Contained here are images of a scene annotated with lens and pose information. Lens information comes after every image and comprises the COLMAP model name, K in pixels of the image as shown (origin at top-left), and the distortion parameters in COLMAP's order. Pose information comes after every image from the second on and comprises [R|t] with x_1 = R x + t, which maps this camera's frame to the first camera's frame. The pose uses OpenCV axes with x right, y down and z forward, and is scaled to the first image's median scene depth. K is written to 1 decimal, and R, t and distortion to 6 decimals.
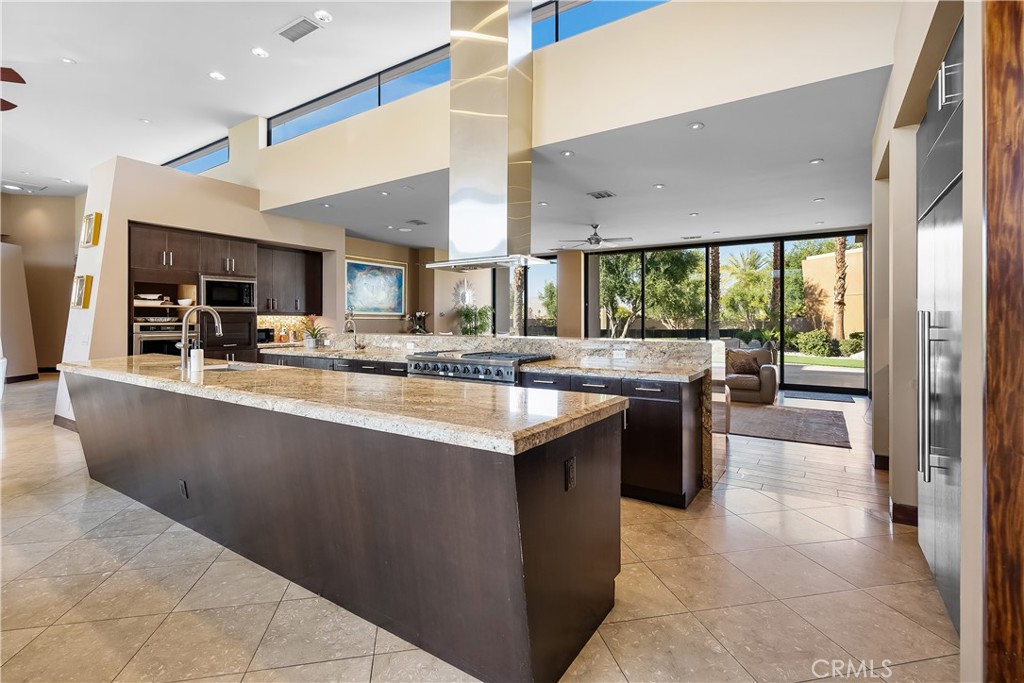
lens RADIAL K [[473.8, 0, 508.2], [0, 473.8, 322.4], [0, 0, 1]] dist [-0.000100, 0.000191]
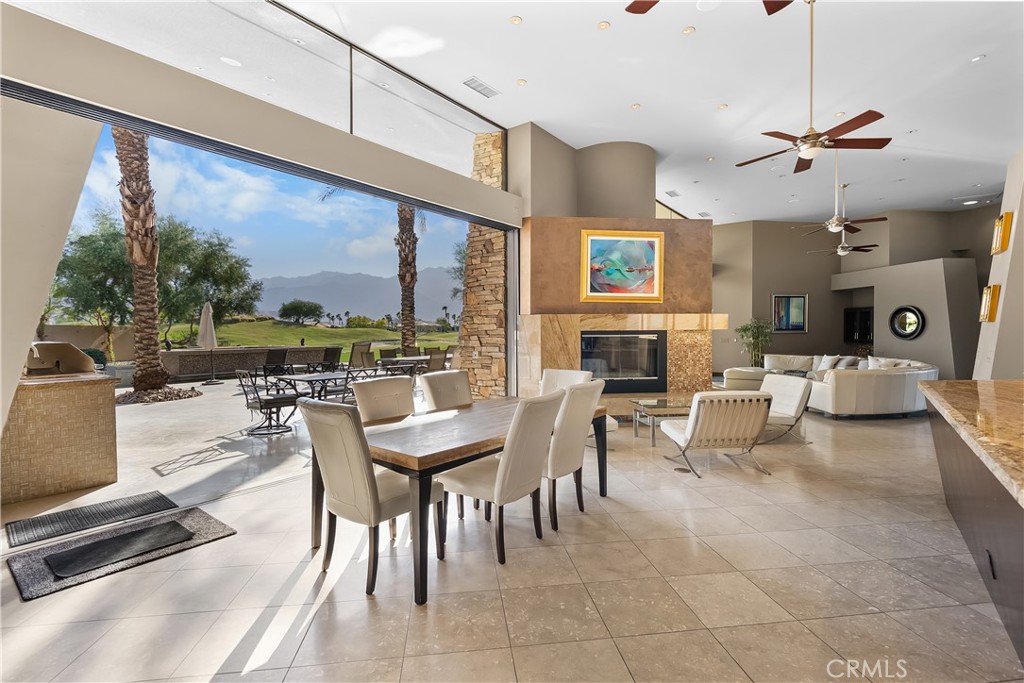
lens RADIAL K [[463.5, 0, 512.0], [0, 463.5, 341.5], [0, 0, 1]] dist [-0.000754, 0.000521]
pose [[-0.047466, 0.022899, -0.998610, 0.084433], [-0.000554, 0.999736, 0.022951, -0.023524], [0.998873, 0.001642, -0.047441, 0.239915]]
